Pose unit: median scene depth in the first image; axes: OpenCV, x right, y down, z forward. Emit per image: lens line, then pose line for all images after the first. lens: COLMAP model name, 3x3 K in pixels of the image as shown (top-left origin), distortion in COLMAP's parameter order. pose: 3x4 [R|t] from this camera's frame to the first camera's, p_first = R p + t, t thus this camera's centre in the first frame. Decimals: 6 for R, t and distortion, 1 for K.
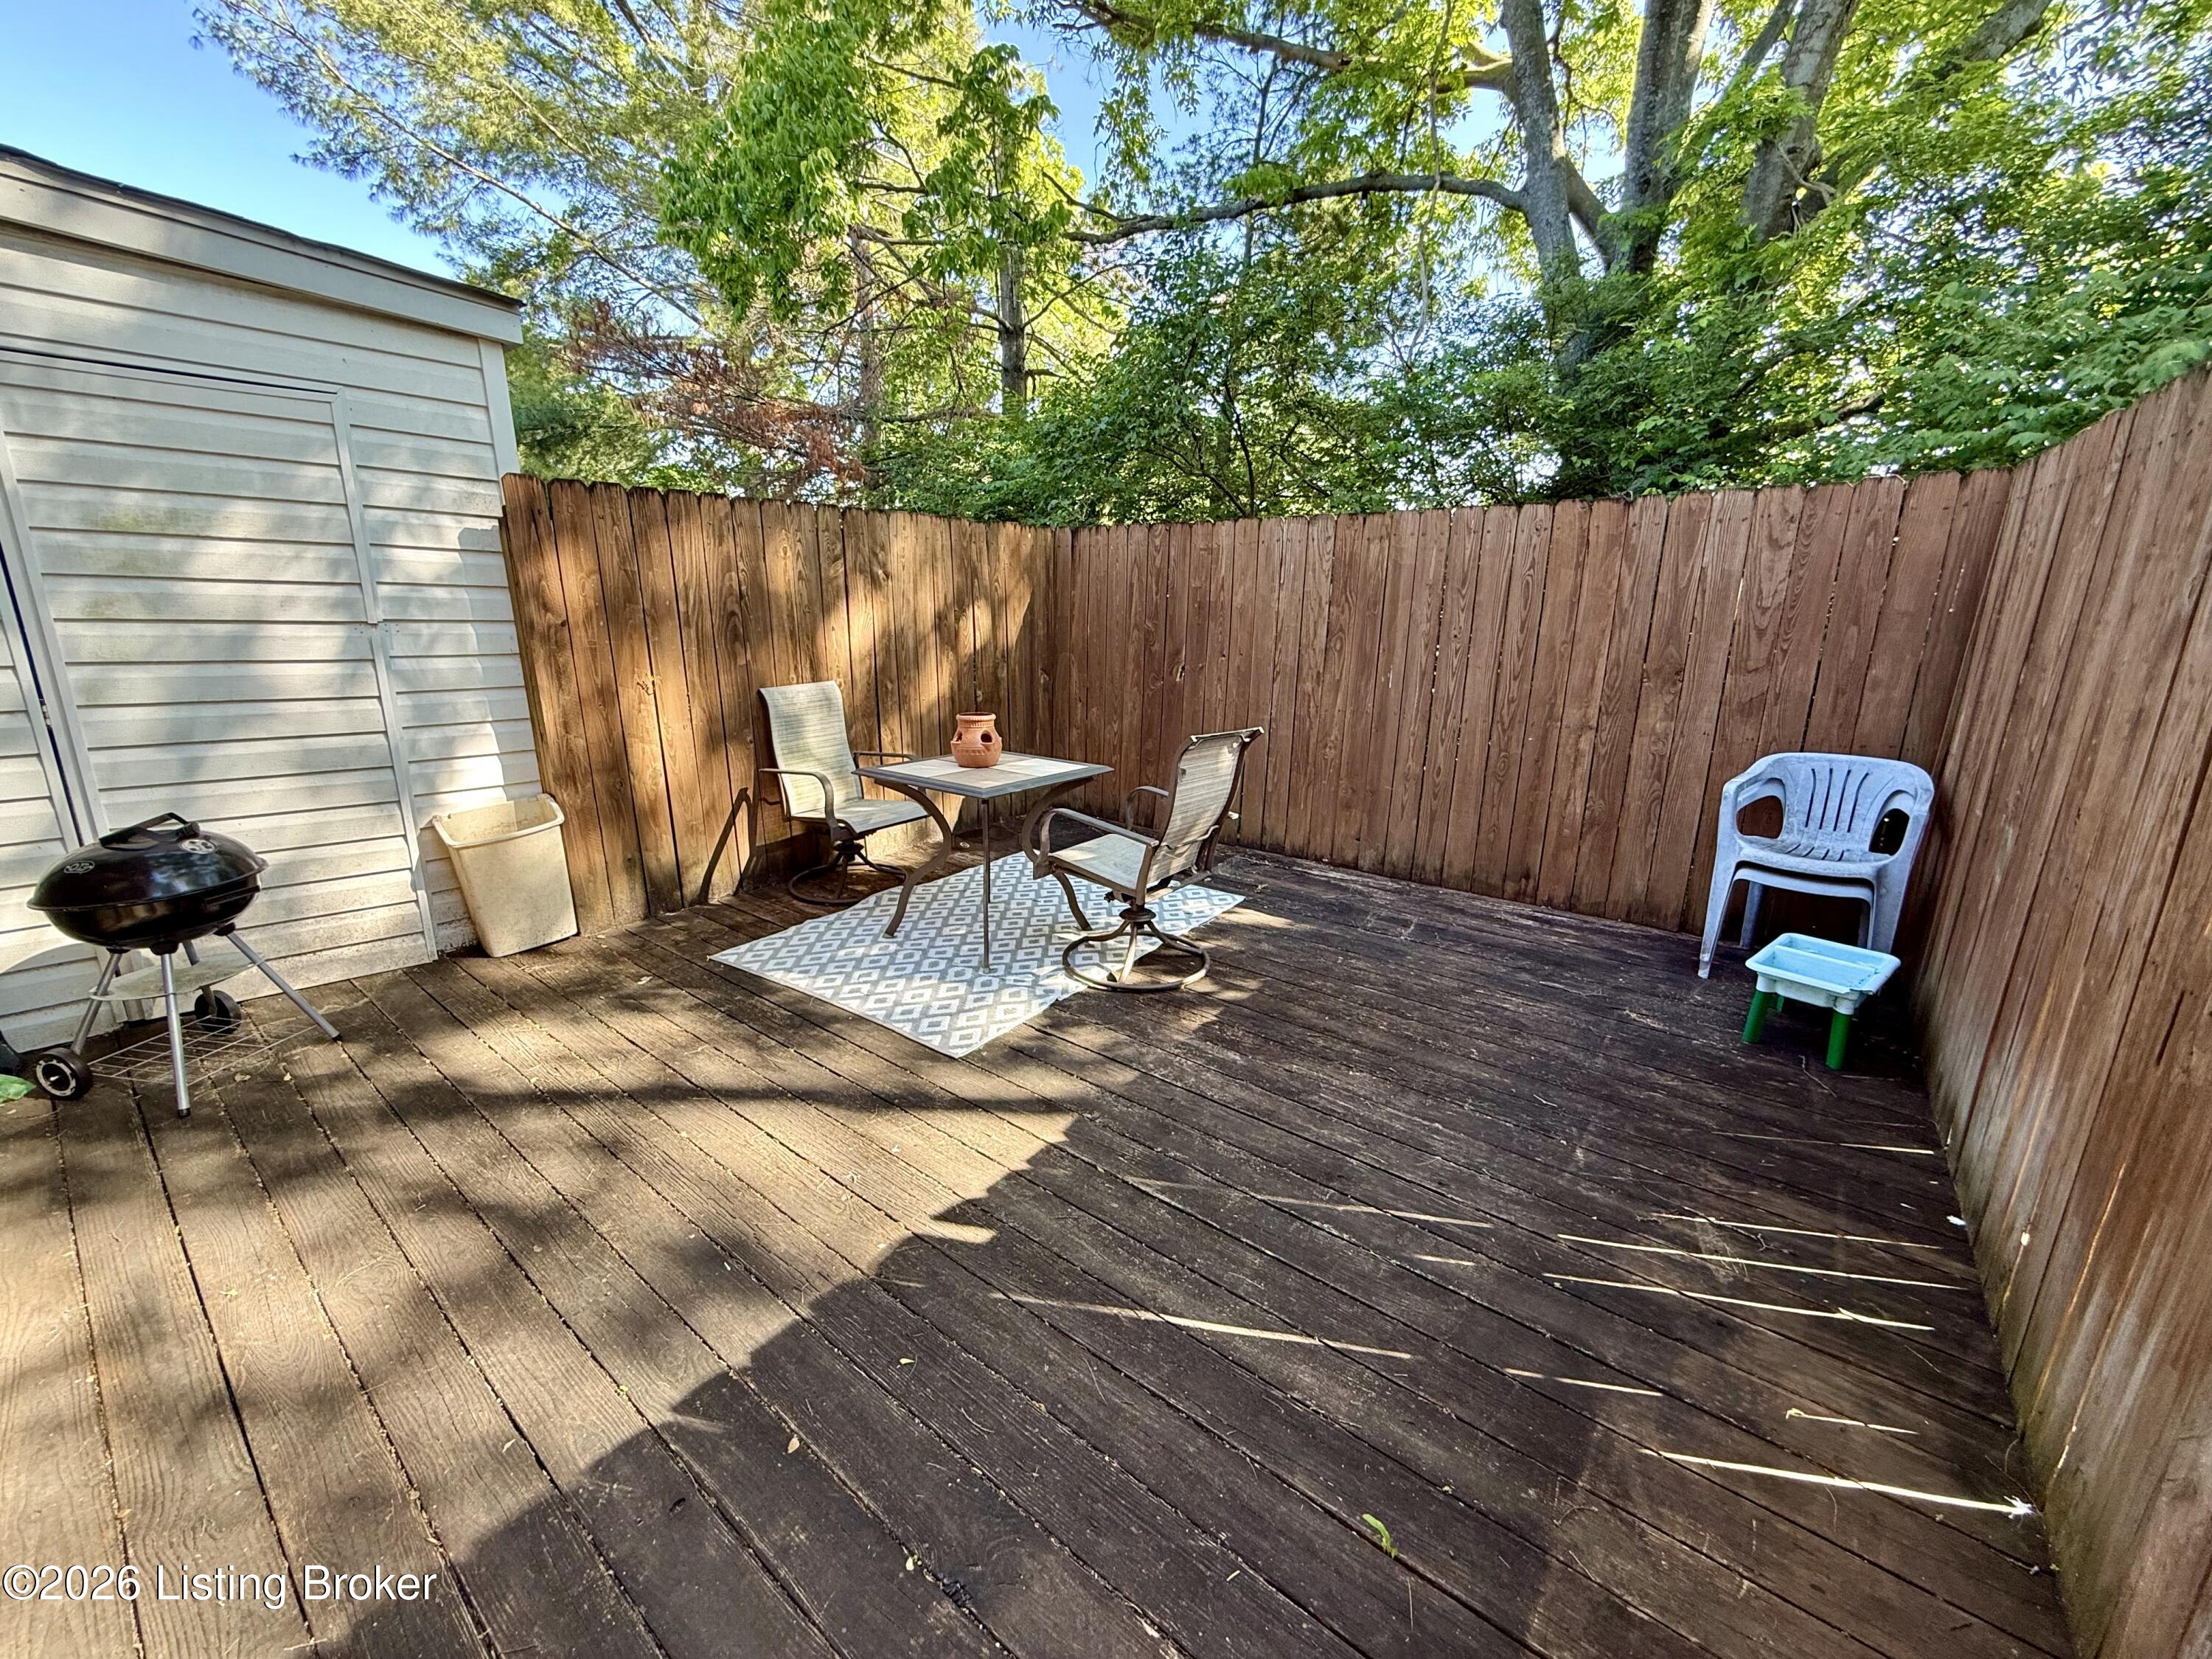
lens RADIAL K [[882.6, 0, 1100.9], [0, 882.6, 828.8], [0, 0, 1]] dist [-0.000645, -0.000141]
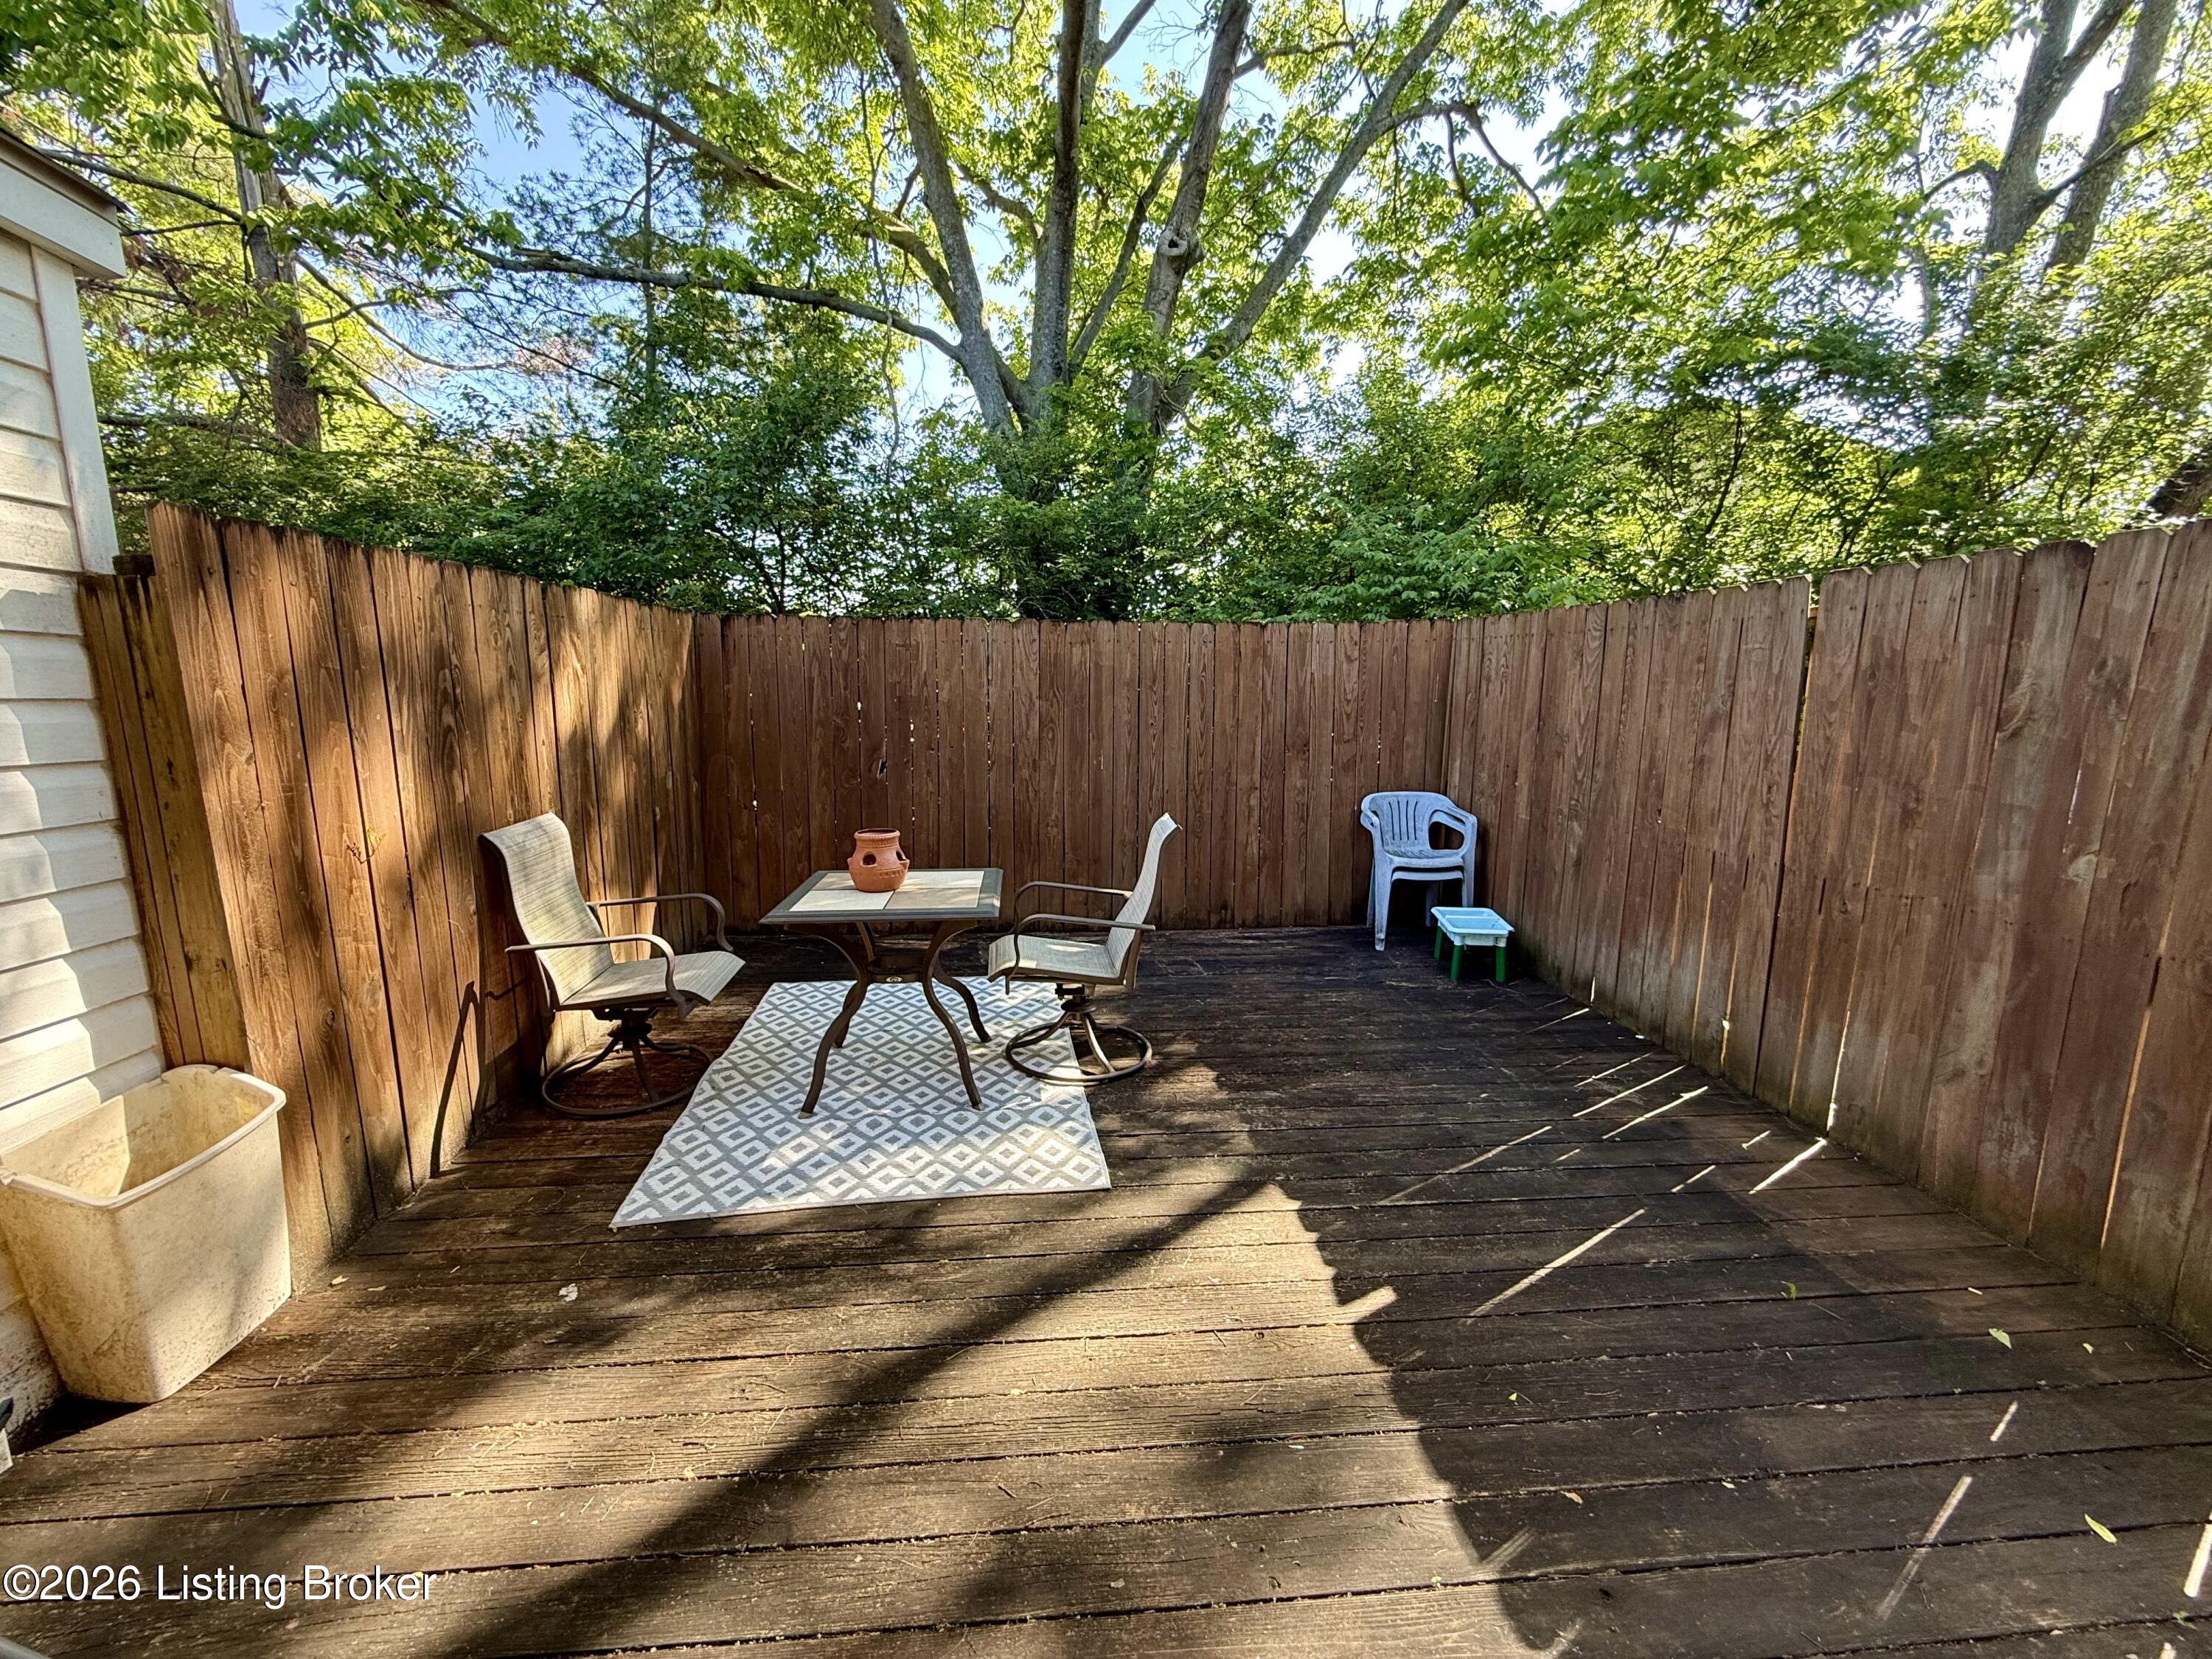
lens RADIAL K [[878.0, 0, 1100.5], [0, 878.0, 837.9], [0, 0, 1]] dist [-0.002167, -0.000439]
pose [[0.725809, -0.122381, 0.676923, -0.638412], [0.171640, 0.985142, -0.005932, -0.088771], [-0.666139, 0.120492, 0.736030, 0.225920]]
